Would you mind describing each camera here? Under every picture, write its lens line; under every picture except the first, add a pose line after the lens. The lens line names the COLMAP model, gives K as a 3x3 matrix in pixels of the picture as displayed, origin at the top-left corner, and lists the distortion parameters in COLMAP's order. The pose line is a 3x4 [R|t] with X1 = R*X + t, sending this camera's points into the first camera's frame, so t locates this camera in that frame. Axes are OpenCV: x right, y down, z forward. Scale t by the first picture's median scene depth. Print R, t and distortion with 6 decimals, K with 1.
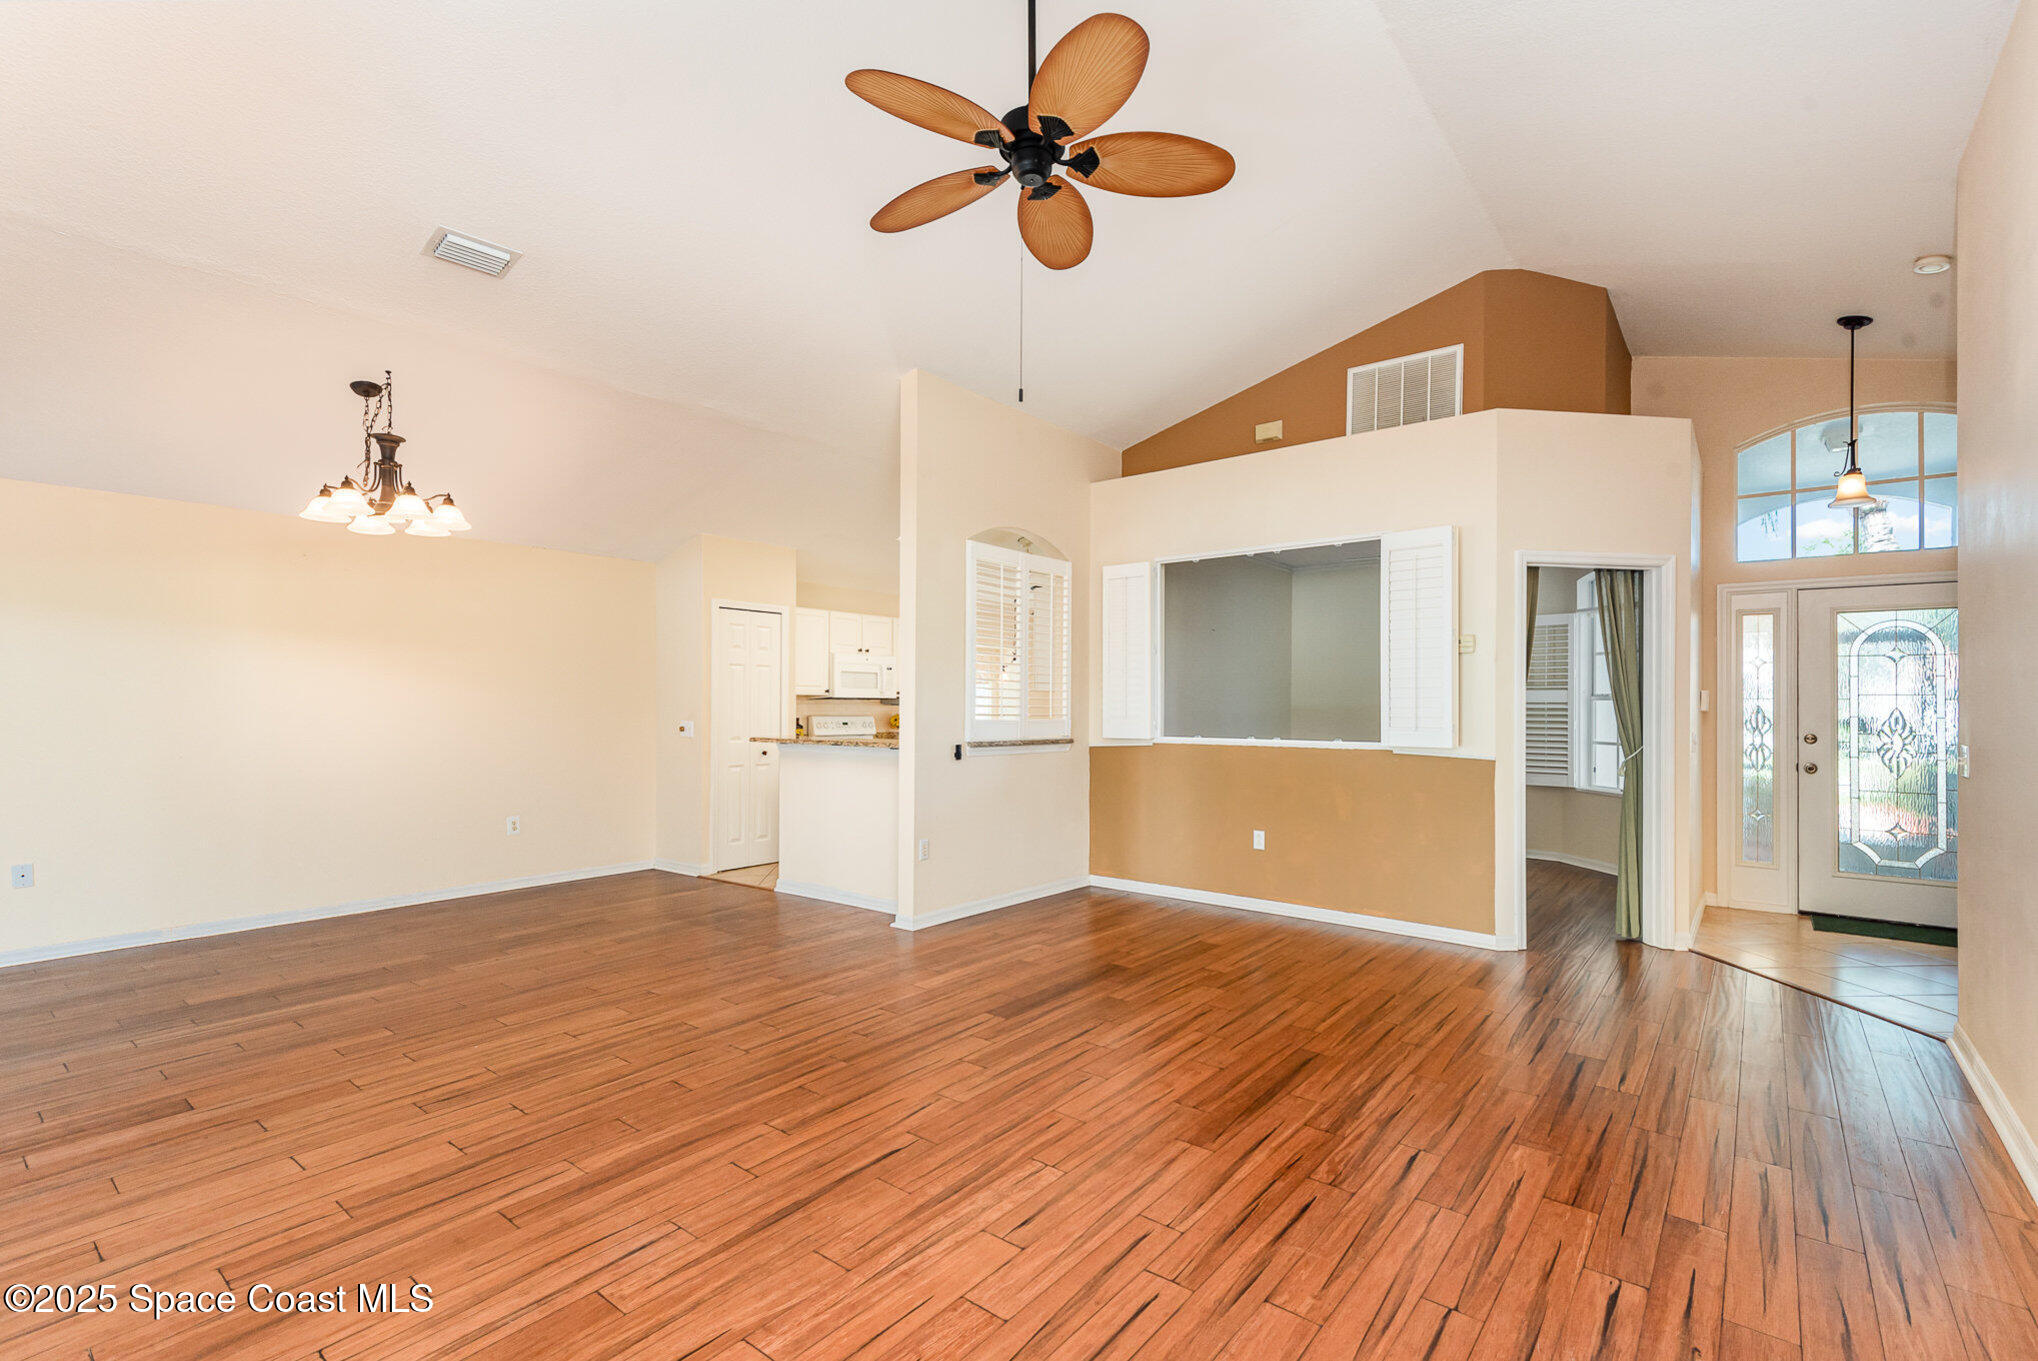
lens RADIAL K [[922.9, 0, 1021.7], [0, 922.9, 700.1], [0, 0, 1]] dist [0.034914, -0.013508]
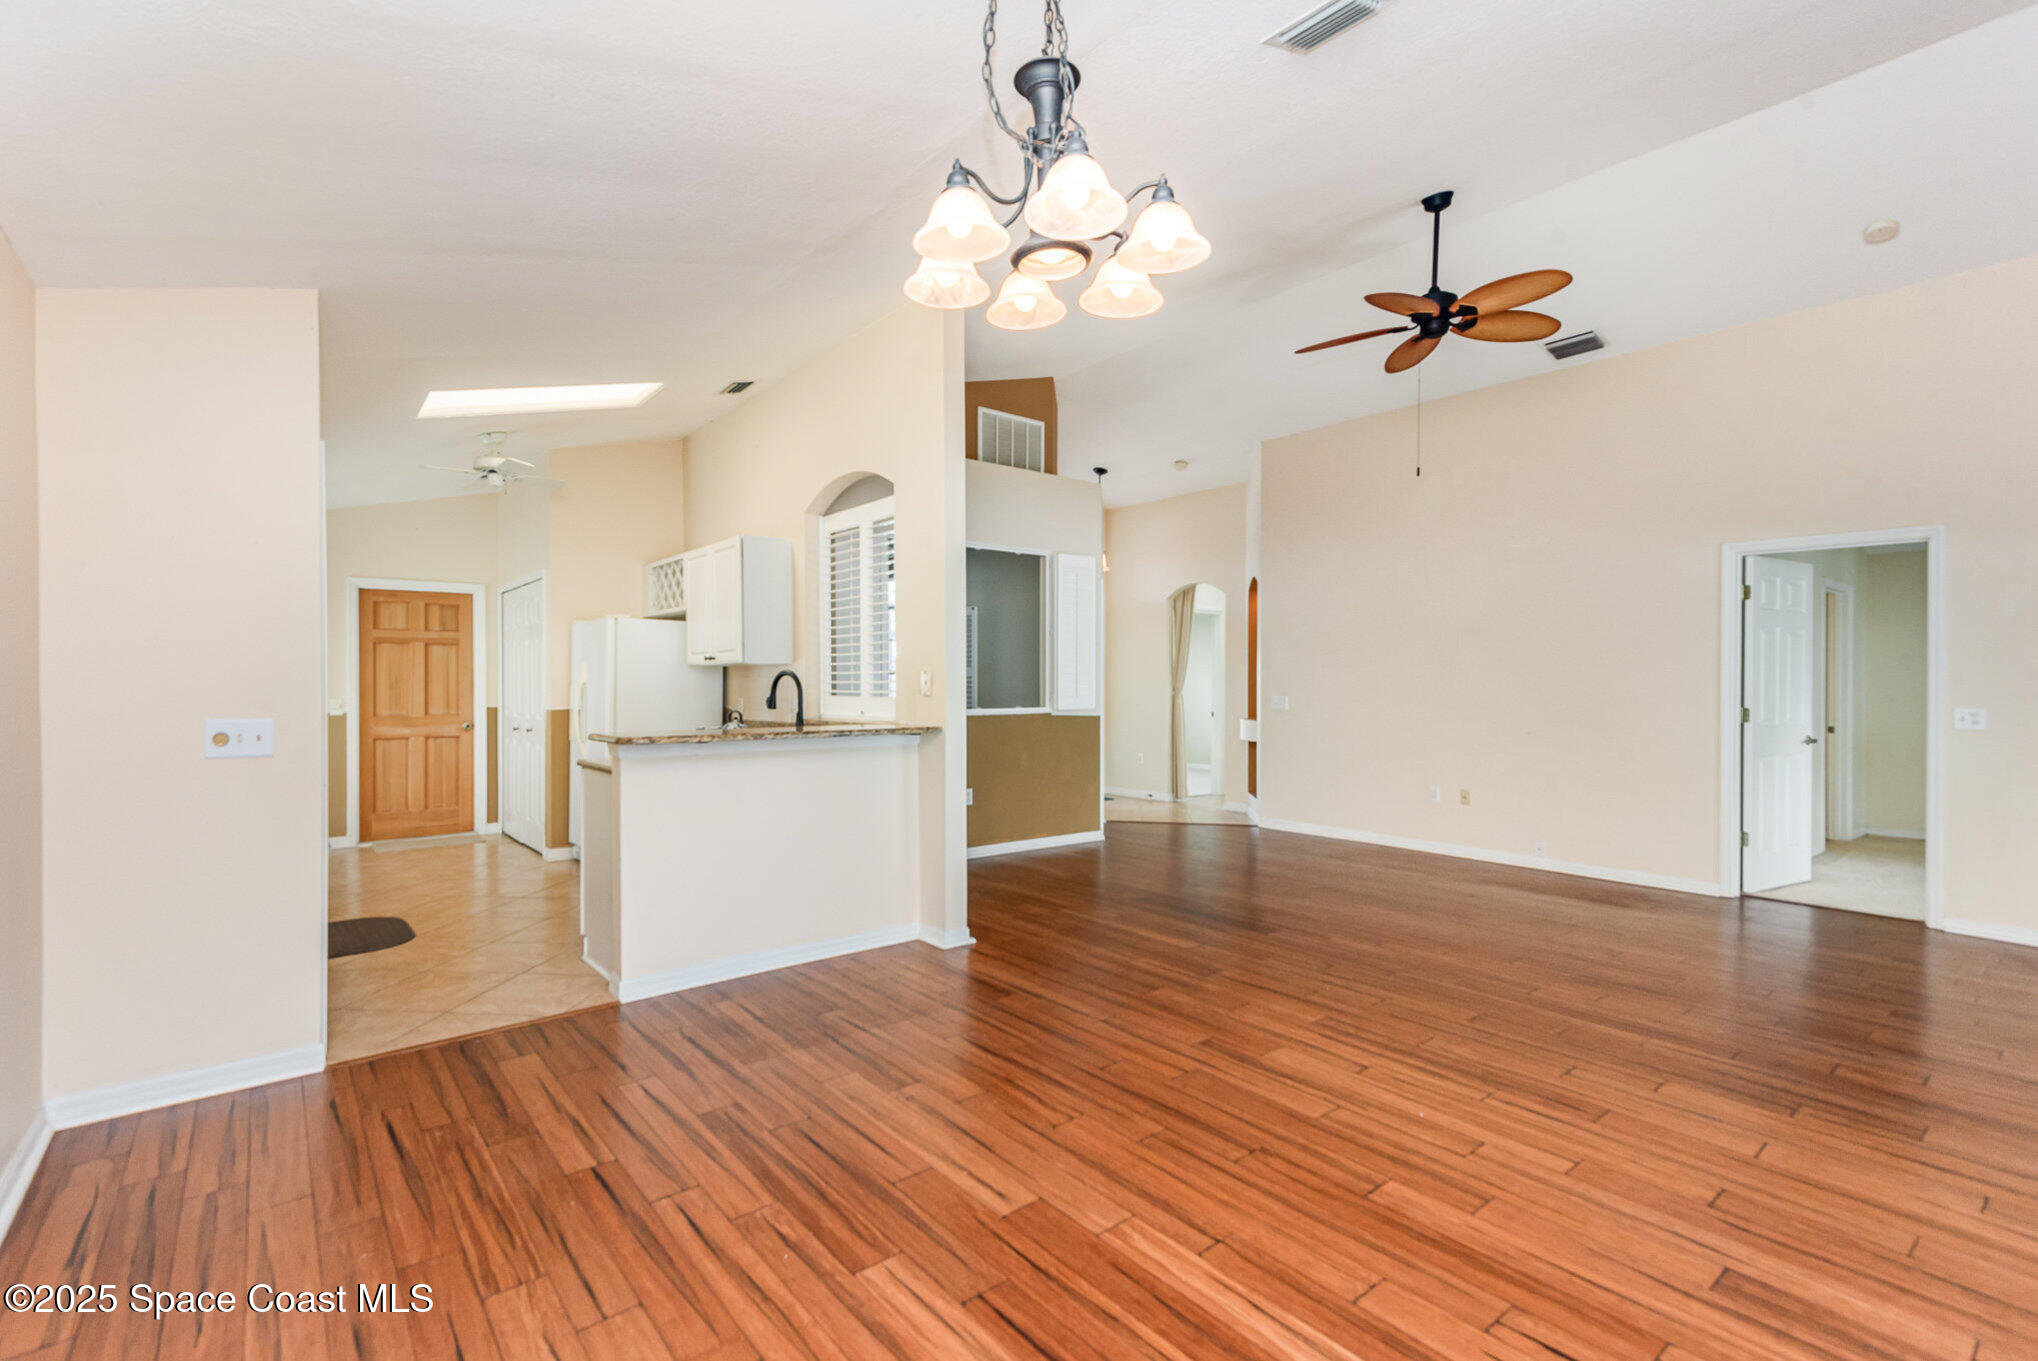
lens RADIAL K [[927.6, 0, 1018.0], [0, 927.6, 677.8], [0, 0, 1]] dist [0.032056, -0.012357]
pose [[0.215038, 0.001655, 0.976604, -1.519593], [-0.004764, 0.999988, -0.000646, 0.005927], [-0.976594, -0.004514, 0.215044, 1.240259]]
